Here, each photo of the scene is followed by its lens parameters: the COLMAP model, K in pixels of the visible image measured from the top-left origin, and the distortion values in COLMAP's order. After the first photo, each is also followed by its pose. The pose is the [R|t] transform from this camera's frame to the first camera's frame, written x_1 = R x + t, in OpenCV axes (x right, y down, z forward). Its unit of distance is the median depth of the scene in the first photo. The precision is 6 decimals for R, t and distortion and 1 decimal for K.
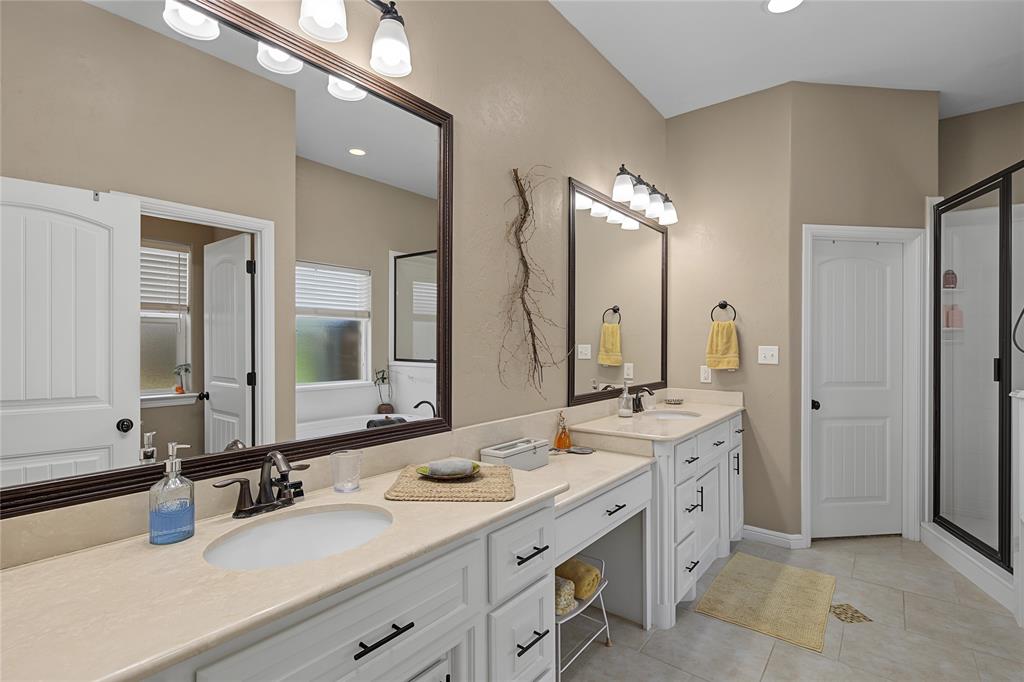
lens RADIAL K [[475.7, 0, 506.0], [0, 475.7, 349.0], [0, 0, 1]] dist [-0.001650, 0.000441]
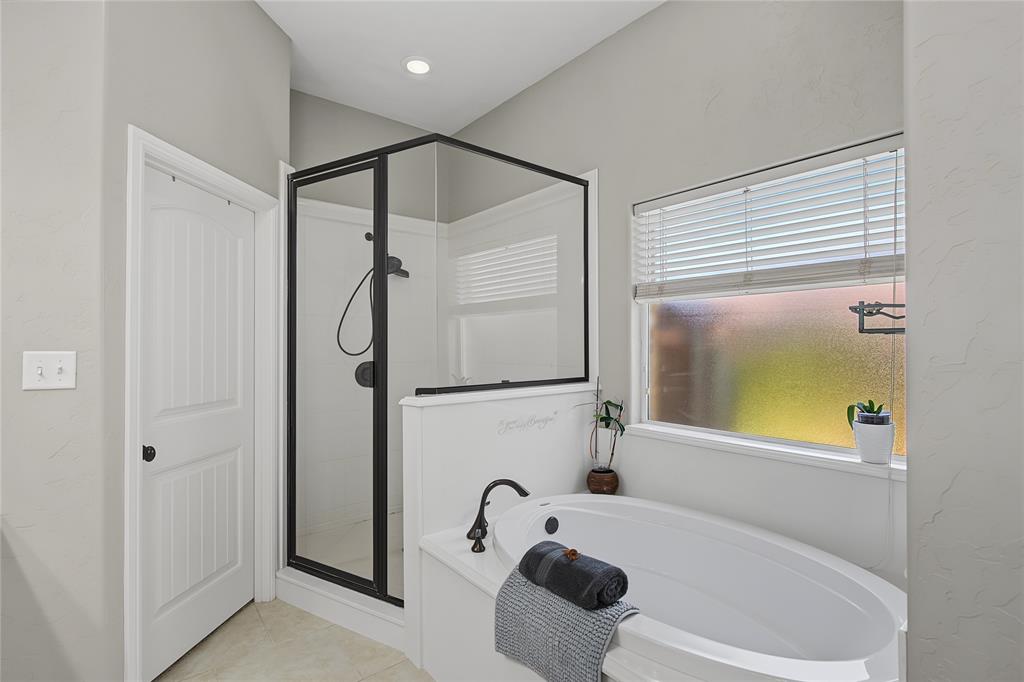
lens RADIAL K [[475.7, 0, 512.9], [0, 475.7, 340.4], [0, 0, 1]] dist [-0.001650, 0.000441]
pose [[0.197656, 0.008355, 0.980236, 0.182132], [0.016385, 0.999796, -0.011825, -0.003638], [-0.980134, 0.018399, 0.197479, 0.465136]]
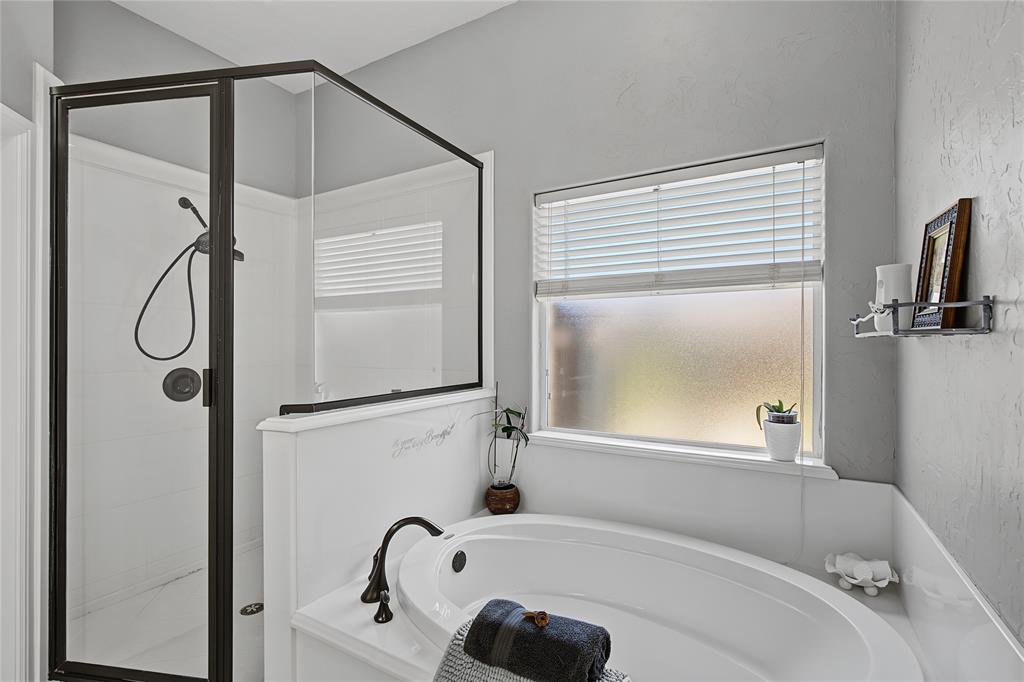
lens RADIAL K [[467.5, 0, 517.0], [0, 467.5, 343.5], [0, 0, 1]] dist [0.003893, 0.000052]
pose [[-0.158601, 0.002306, 0.987340, 0.295802], [0.015079, 0.999886, 0.000087, -0.007057], [-0.987228, 0.014902, -0.158618, 0.567257]]
